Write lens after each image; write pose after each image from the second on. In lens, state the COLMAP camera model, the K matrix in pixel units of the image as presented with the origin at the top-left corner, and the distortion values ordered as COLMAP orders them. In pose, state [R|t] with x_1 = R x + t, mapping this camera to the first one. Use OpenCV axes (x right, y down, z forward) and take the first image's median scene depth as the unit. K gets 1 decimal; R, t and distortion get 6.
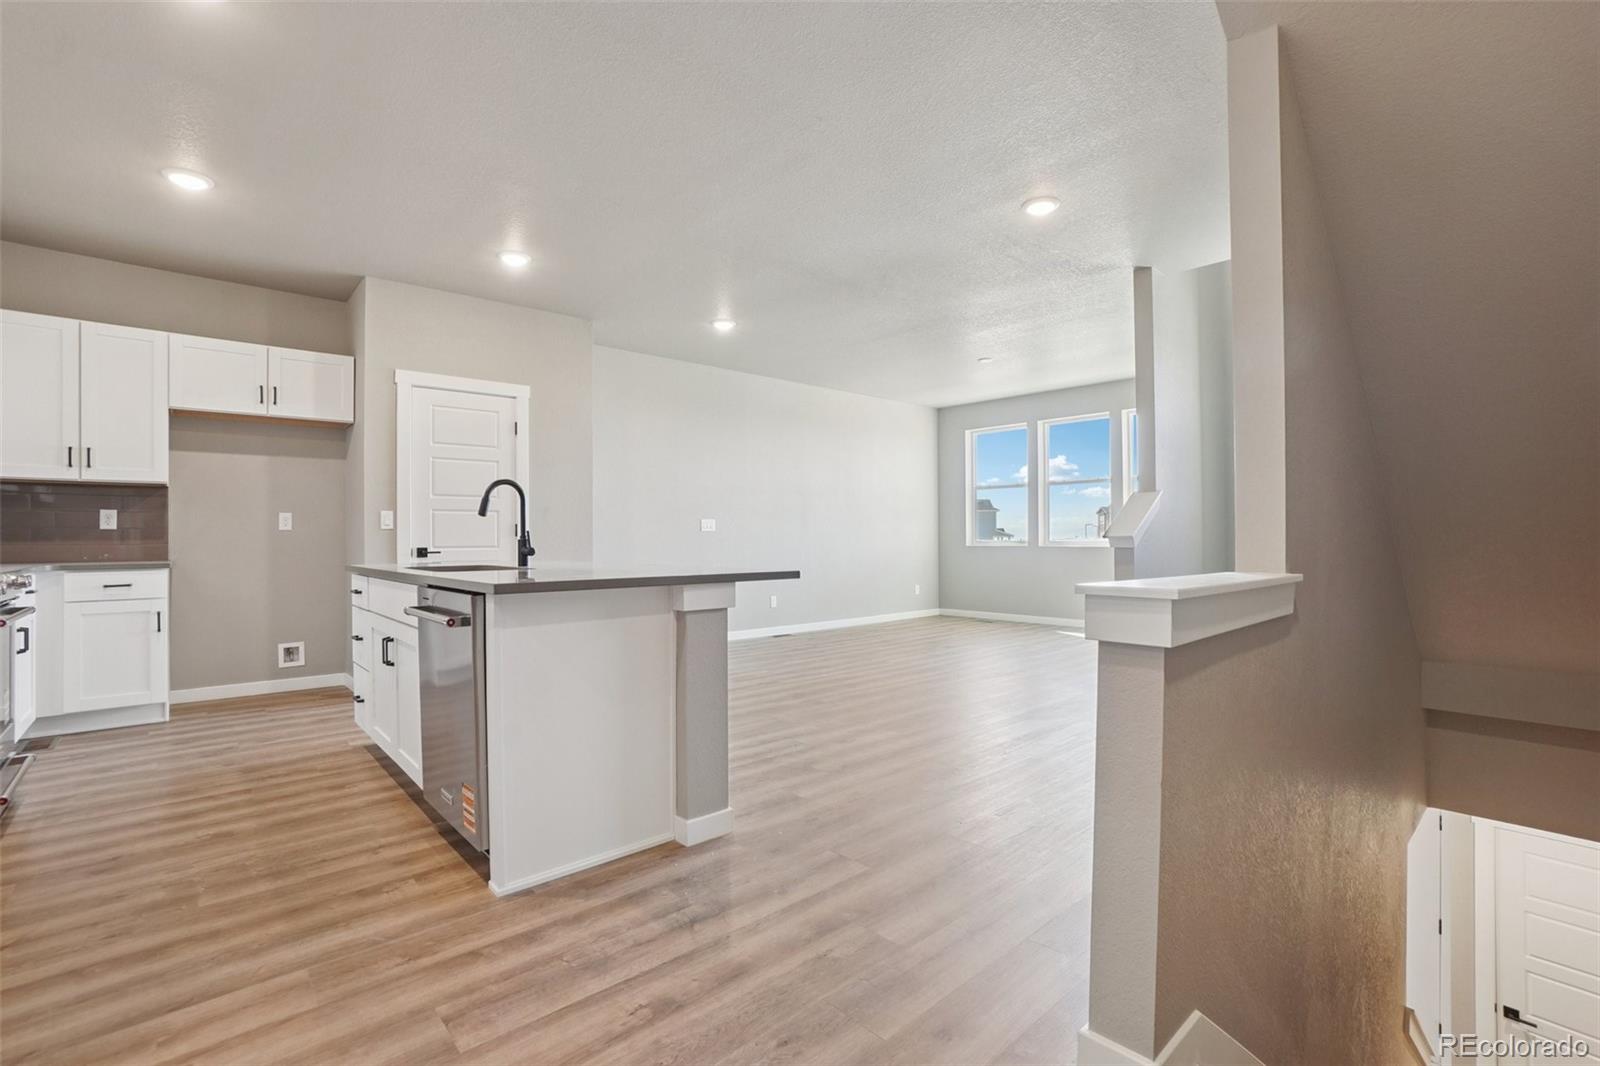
lens RADIAL K [[714.0, 0, 791.3], [0, 714.0, 538.6], [0, 0, 1]] dist [-0.044740, 0.013317]
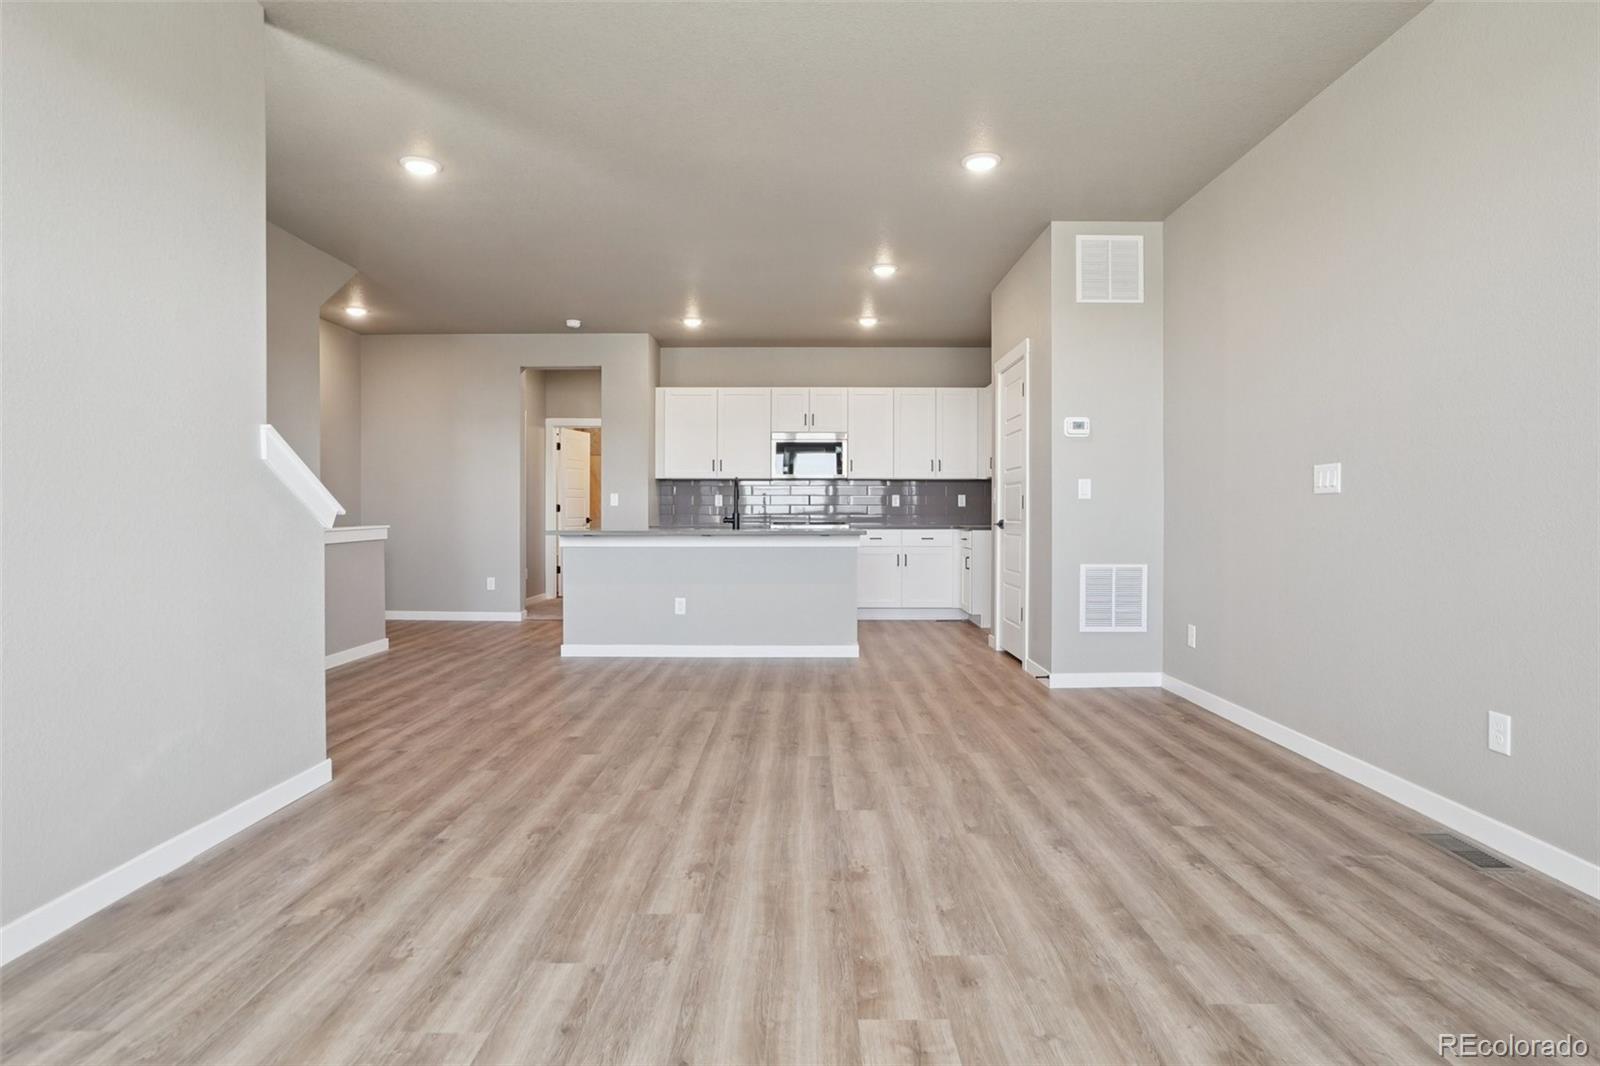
lens RADIAL K [[842.9, 0, 806.9], [0, 842.9, 530.5], [0, 0, 1]] dist [-0.043583, 0.025160]
pose [[-0.659139, 0.017582, -0.751815, 0.734116], [0.002193, 0.999767, 0.021458, 0.001194], [0.752018, 0.012496, -0.659025, 1.837254]]
